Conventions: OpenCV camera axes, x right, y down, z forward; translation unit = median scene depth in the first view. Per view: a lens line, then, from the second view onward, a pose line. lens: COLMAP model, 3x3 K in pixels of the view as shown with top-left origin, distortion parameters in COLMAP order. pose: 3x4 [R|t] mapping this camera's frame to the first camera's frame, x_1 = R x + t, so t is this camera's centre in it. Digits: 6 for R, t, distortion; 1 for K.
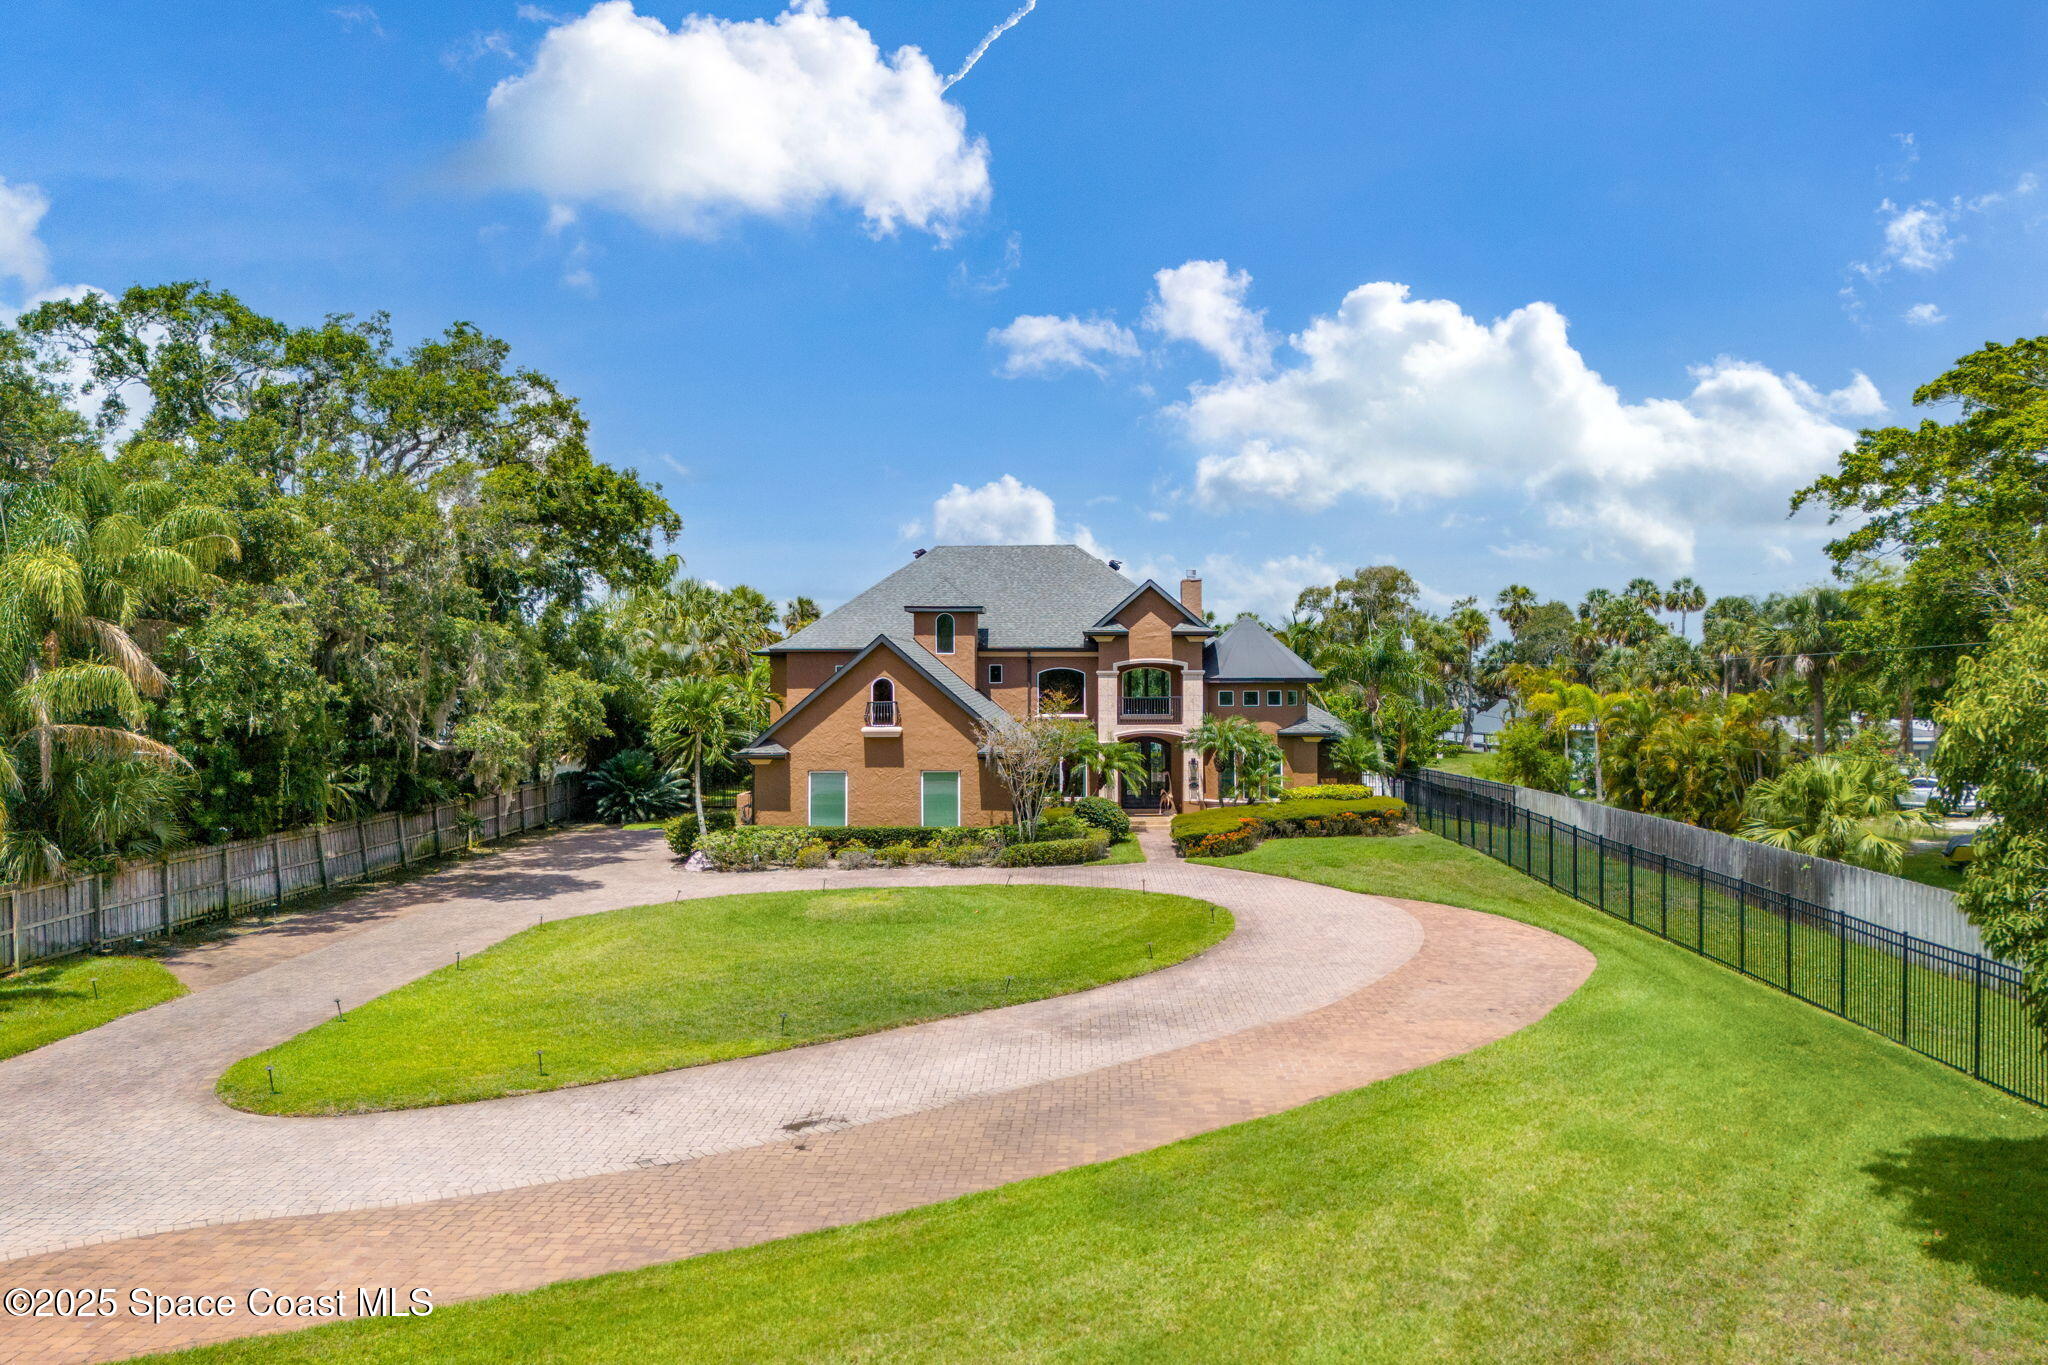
lens RADIAL K [[1547.3, 0, 1024.0], [0, 1547.3, 682.5], [0, 0, 1]] dist [0.063423, -0.063635]
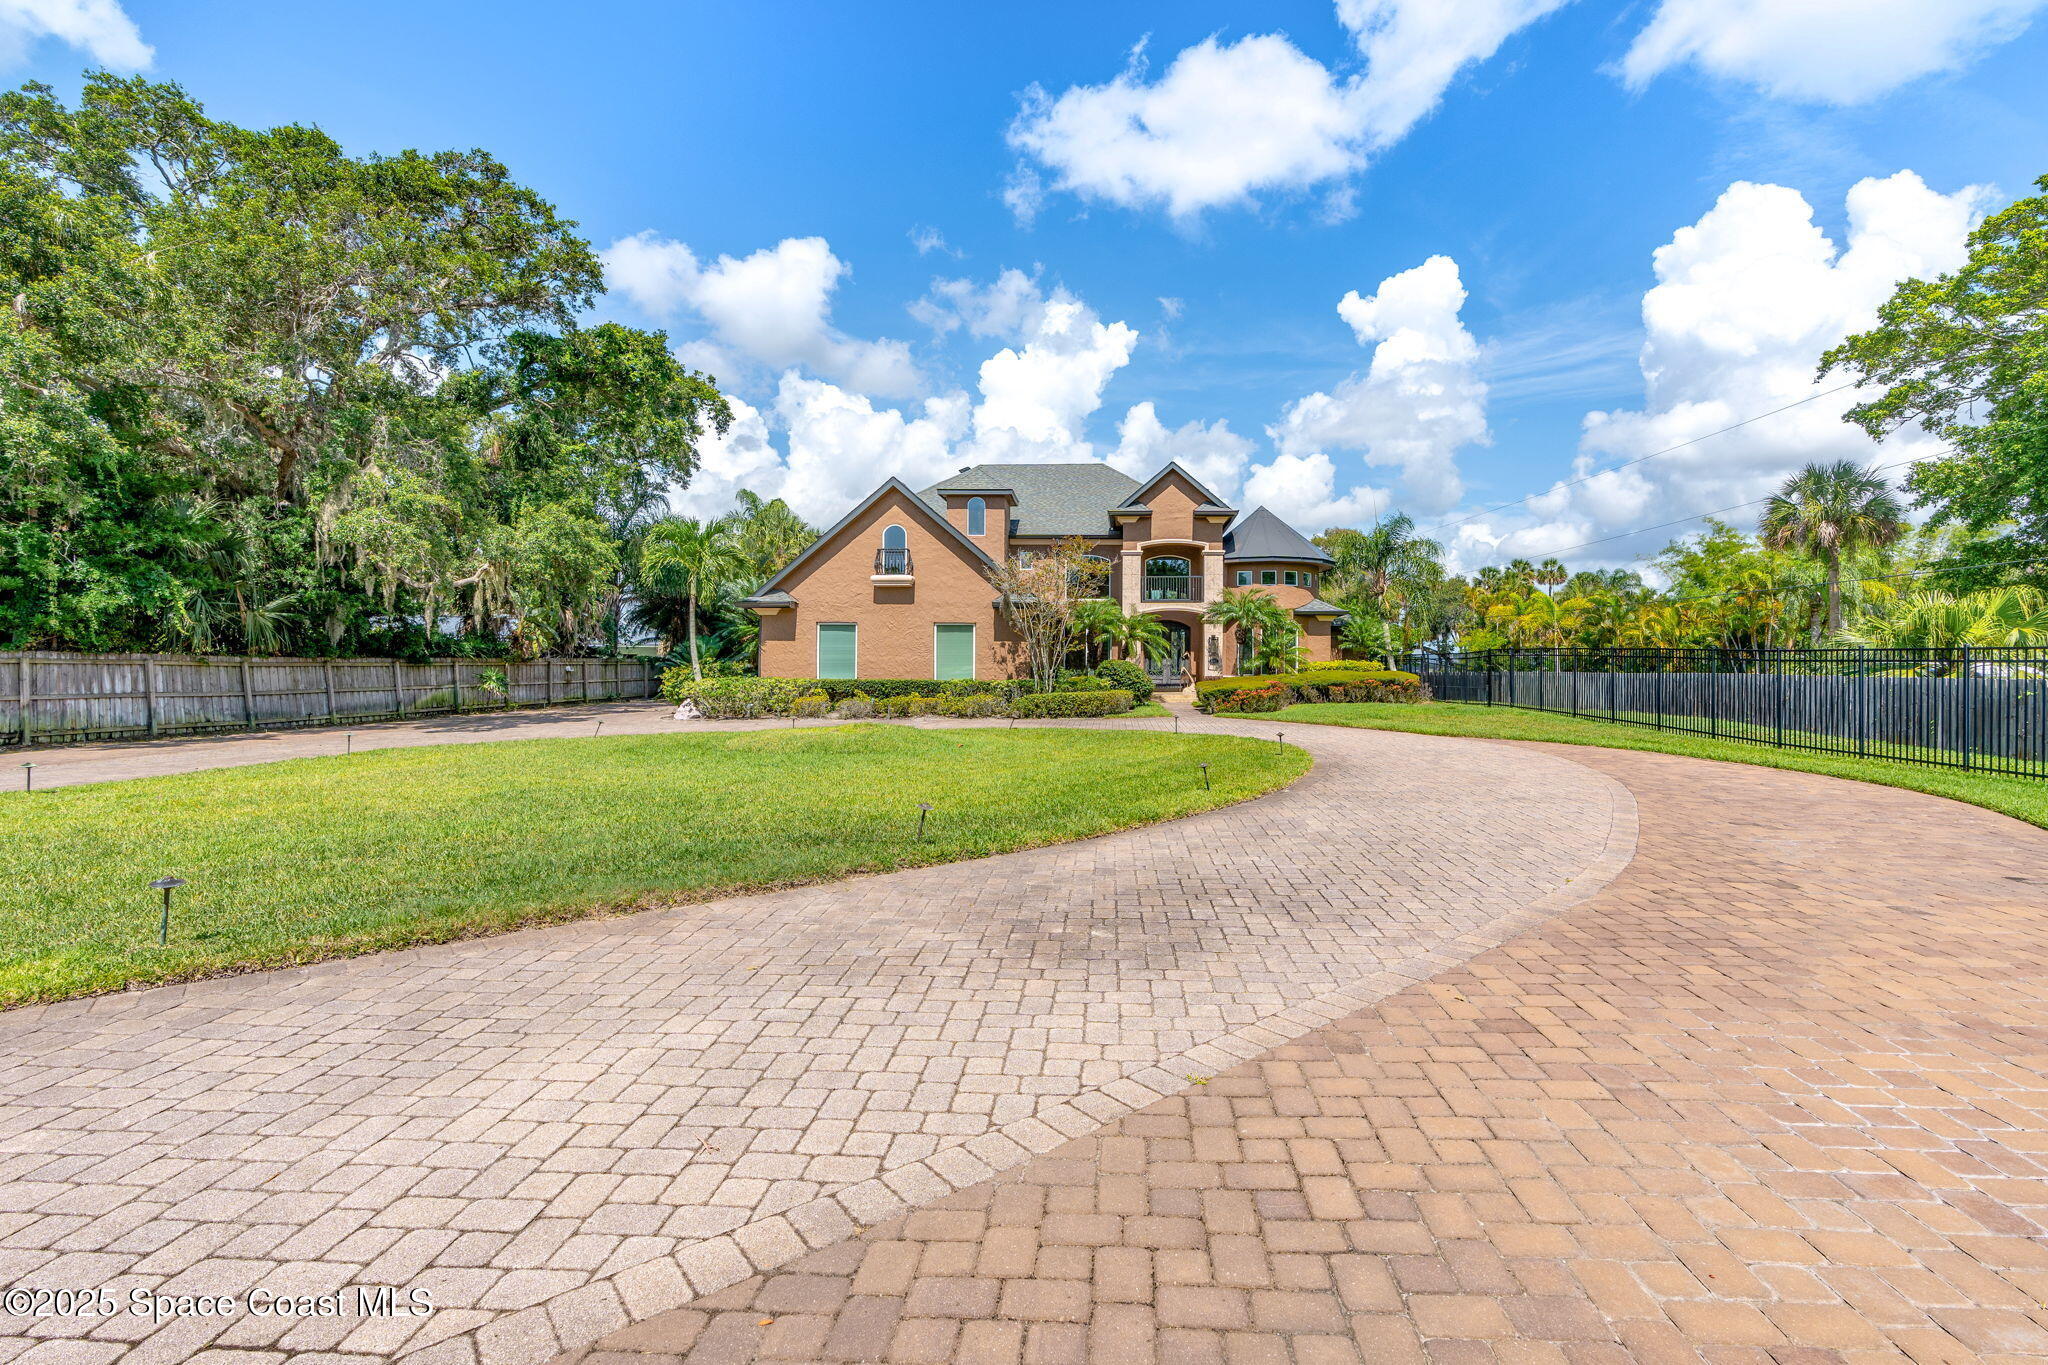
lens RADIAL K [[960.0, 0, 1075.7], [0, 960.0, 656.6], [0, 0, 1]] dist [-0.014512, 0.000473]
pose [[0.999965, 0.008159, -0.001560, 0.018731], [-0.008181, 0.999856, -0.014848, 0.077060], [0.001438, 0.014860, 0.999889, 0.367849]]
